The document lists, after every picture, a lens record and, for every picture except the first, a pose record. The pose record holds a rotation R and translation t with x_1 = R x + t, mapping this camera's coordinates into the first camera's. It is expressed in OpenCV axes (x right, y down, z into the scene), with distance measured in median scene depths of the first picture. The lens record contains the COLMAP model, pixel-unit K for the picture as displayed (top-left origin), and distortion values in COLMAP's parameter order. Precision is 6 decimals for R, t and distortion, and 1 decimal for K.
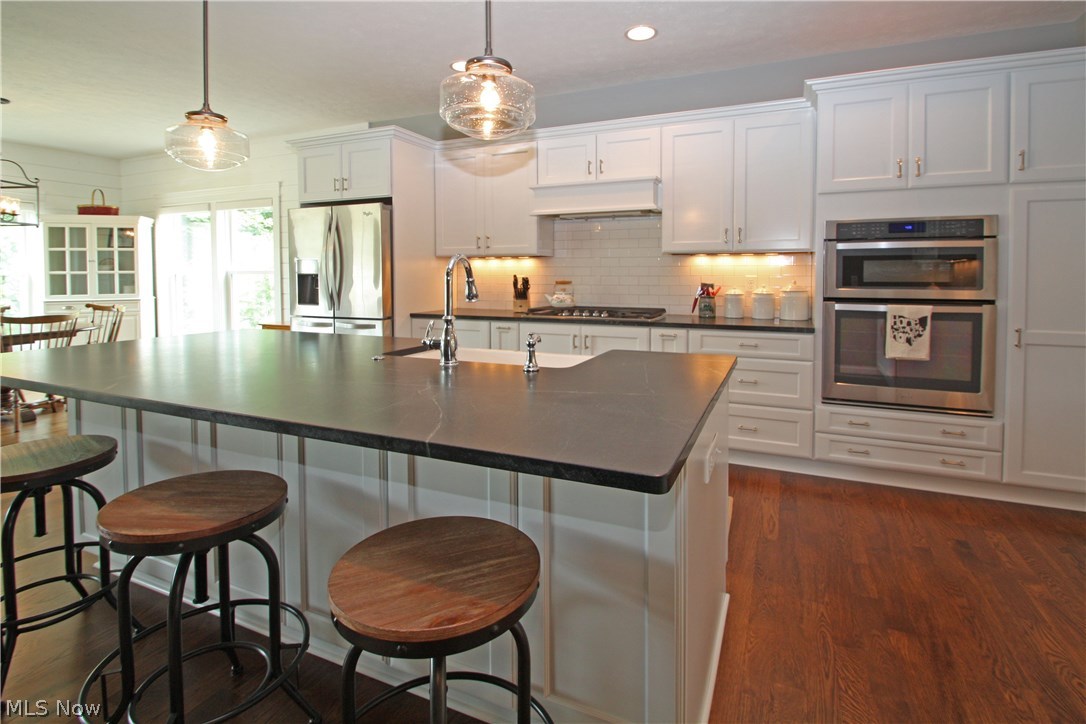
lens RADIAL K [[532.8, 0, 540.1], [0, 532.8, 291.7], [0, 0, 1]] dist [0.001270, -0.012298]
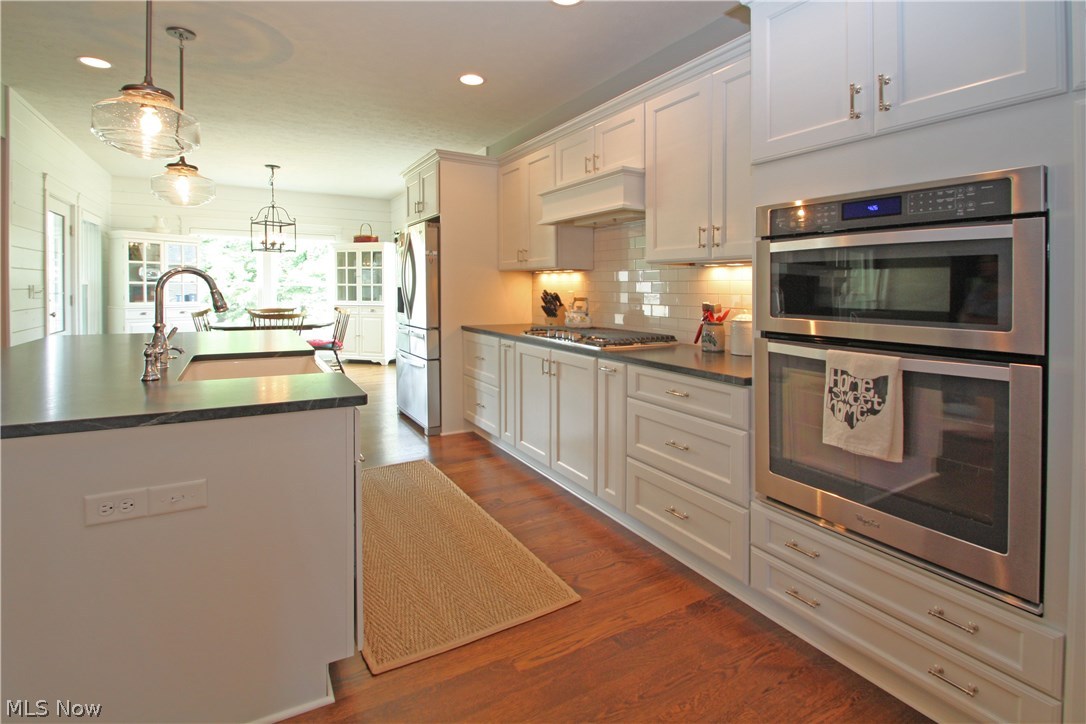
lens RADIAL K [[532.8, 0, 540.1], [0, 532.8, 291.7], [0, 0, 1]] dist [0.001270, -0.012298]
pose [[0.809620, 0.013710, -0.586794, 0.731532], [-0.030467, 0.999361, -0.018687, -0.015779], [0.586163, 0.033007, 0.809521, 0.365381]]
